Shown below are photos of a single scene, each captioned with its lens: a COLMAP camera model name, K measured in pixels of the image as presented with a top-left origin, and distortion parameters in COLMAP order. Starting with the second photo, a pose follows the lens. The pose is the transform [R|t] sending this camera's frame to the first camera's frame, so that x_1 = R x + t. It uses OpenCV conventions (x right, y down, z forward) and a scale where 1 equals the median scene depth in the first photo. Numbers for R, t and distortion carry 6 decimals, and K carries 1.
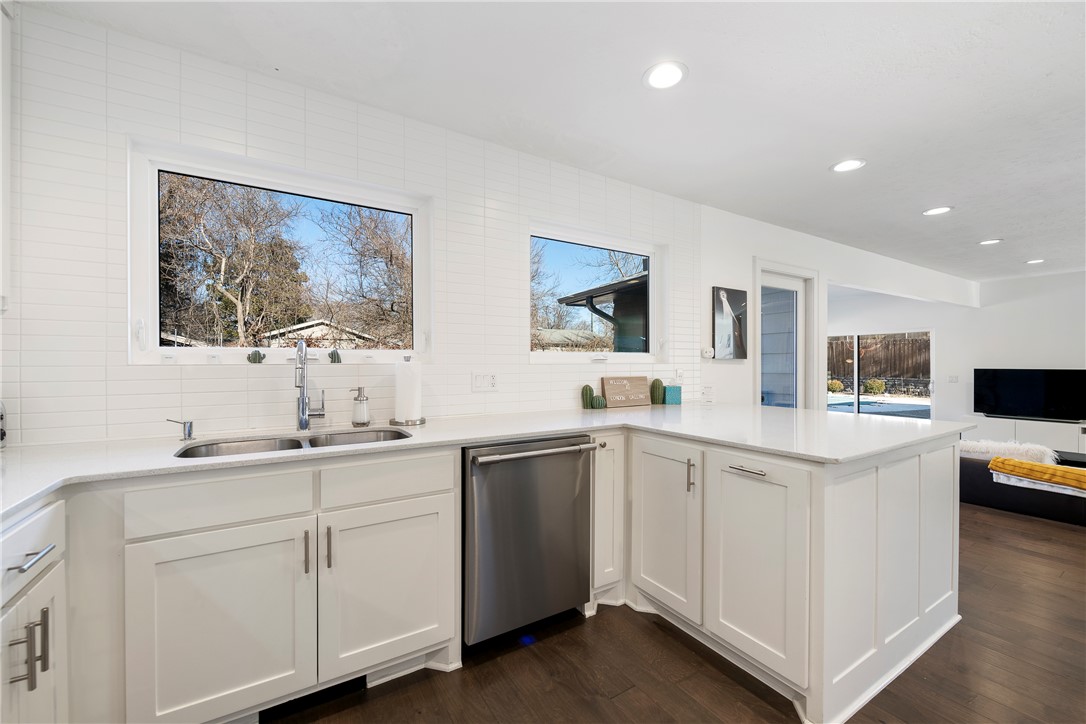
lens RADIAL K [[432.2, 0, 543.0], [0, 432.2, 362.0], [0, 0, 1]] dist [-0.001095, -0.000103]
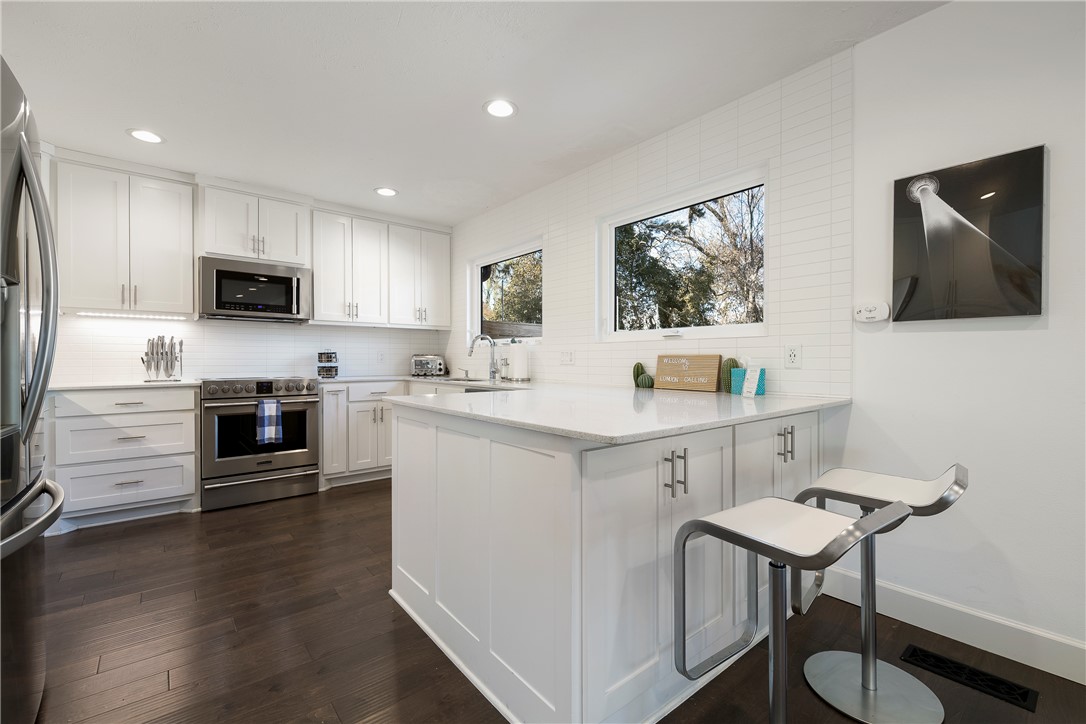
lens RADIAL K [[485.8, 0, 543.0], [0, 485.8, 362.0], [0, 0, 1]] dist [0.000256, 0.000001]
pose [[0.150079, 0.005348, -0.988660, 1.068187], [0.001413, 0.999983, 0.005624, 0.042461], [0.988673, -0.002241, 0.150069, 0.594118]]
